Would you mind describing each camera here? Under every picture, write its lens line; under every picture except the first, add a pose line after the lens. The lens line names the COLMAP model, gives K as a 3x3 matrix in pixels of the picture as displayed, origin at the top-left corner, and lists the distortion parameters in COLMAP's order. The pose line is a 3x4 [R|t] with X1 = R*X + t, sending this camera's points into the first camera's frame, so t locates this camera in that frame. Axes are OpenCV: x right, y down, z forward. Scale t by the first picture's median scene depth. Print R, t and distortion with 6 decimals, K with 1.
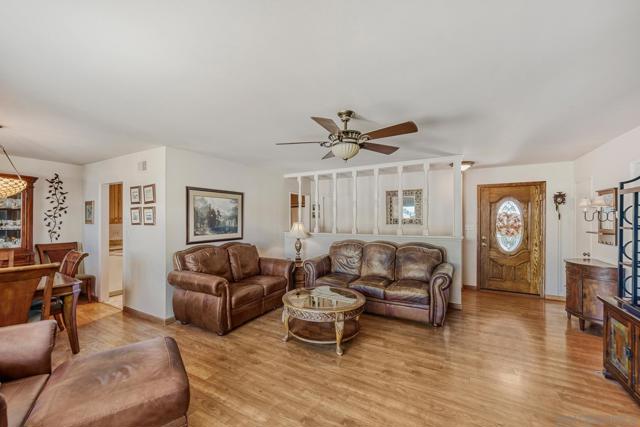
lens RADIAL K [[257.4, 0, 318.0], [0, 257.4, 219.1], [0, 0, 1]] dist [-0.001018, -0.000533]
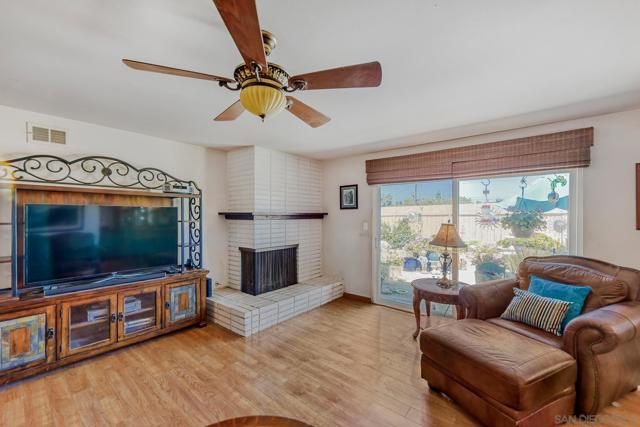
lens RADIAL K [[257.4, 0, 321.4], [0, 257.4, 214.7], [0, 0, 1]] dist [-0.001018, -0.000533]
pose [[-0.987727, -0.002997, 0.156161, -0.062973], [-0.003558, 0.999988, -0.003314, 0.000121], [-0.156149, -0.003829, -0.987726, 0.832826]]
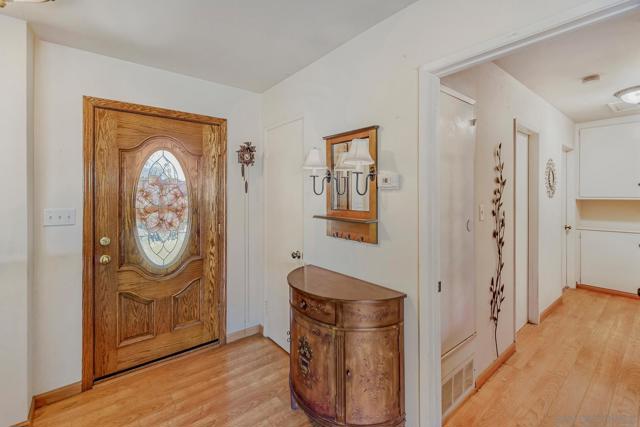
lens RADIAL K [[283.5, 0, 310.5], [0, 283.5, 191.9], [0, 0, 1]] dist [0.009571, -0.001076]
pose [[0.378905, 0.002168, 0.925433, 0.415355], [0.004373, 0.999982, -0.004133, 0.003594], [-0.925425, 0.005613, 0.378888, 0.624089]]
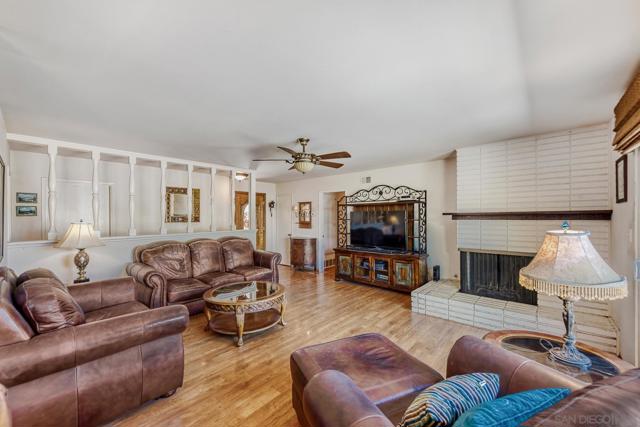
lens RADIAL K [[257.4, 0, 322.8], [0, 257.4, 215.0], [0, 0, 1]] dist [-0.001018, -0.000533]
pose [[0.187718, 0.005346, 0.982208, -0.648436], [0.005212, 0.999966, -0.006439, 0.001924], [-0.982209, 0.006328, 0.187684, 0.339654]]
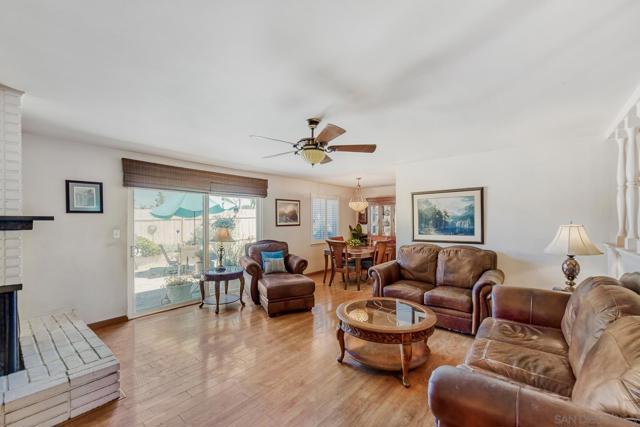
lens RADIAL K [[264.5, 0, 322.0], [0, 264.5, 216.6], [0, 0, 1]] dist [-0.000237, -0.000029]
pose [[-0.172657, -0.017698, -0.984823, 0.632770], [0.005795, 0.999803, -0.018983, 0.004335], [0.984965, -0.008984, -0.172520, 0.649904]]
